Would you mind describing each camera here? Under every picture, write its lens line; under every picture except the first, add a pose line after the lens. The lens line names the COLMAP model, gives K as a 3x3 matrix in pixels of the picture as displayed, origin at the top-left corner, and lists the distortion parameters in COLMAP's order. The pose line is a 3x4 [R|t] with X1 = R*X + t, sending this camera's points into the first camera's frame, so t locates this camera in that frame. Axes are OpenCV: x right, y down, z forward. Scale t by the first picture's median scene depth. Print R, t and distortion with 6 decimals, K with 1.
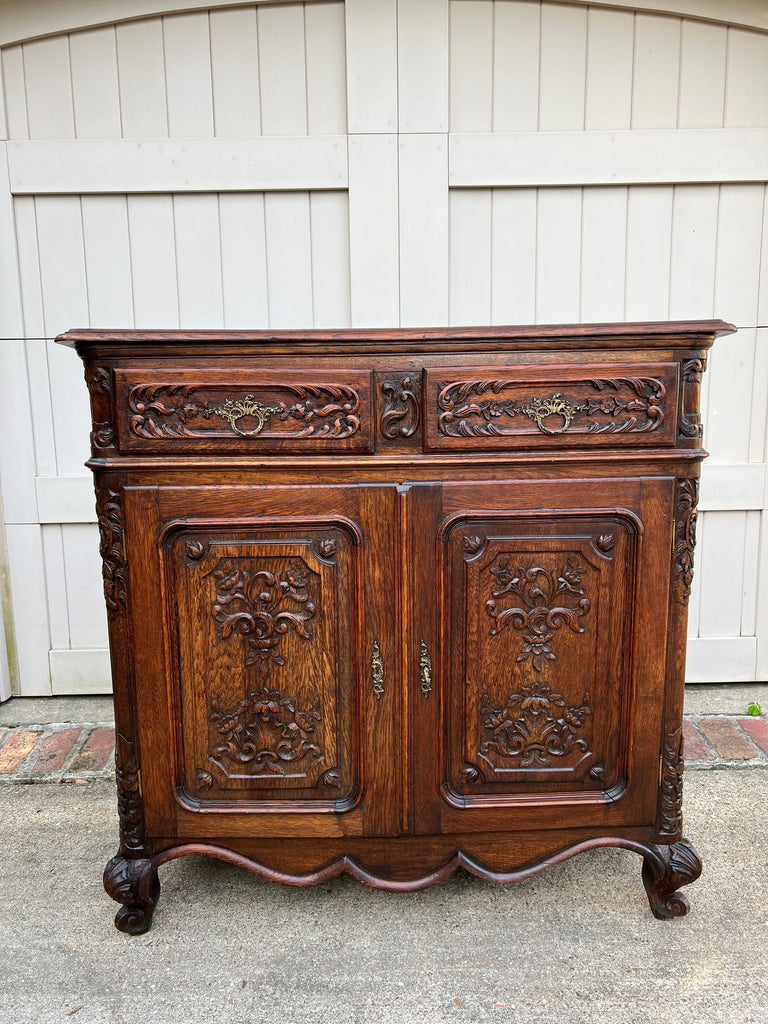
lens RADIAL K [[775.9, 0, 385.4], [0, 775.9, 518.2], [0, 0, 1]] dist [0.060217, -0.071944]
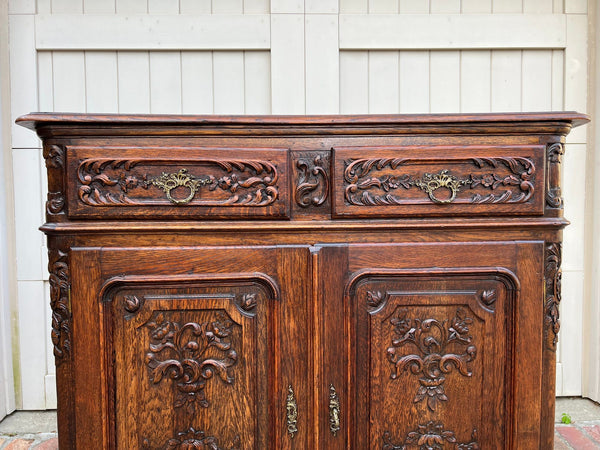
lens RADIAL K [[454.6, 0, 302.1], [0, 454.6, 225.3], [0, 0, 1]] dist [0.060217, -0.071944]
pose [[0.999718, 0.004116, 0.023403, -0.011800], [-0.001446, 0.993596, -0.112981, 0.002627], [-0.023718, 0.112915, 0.993322, 0.312220]]
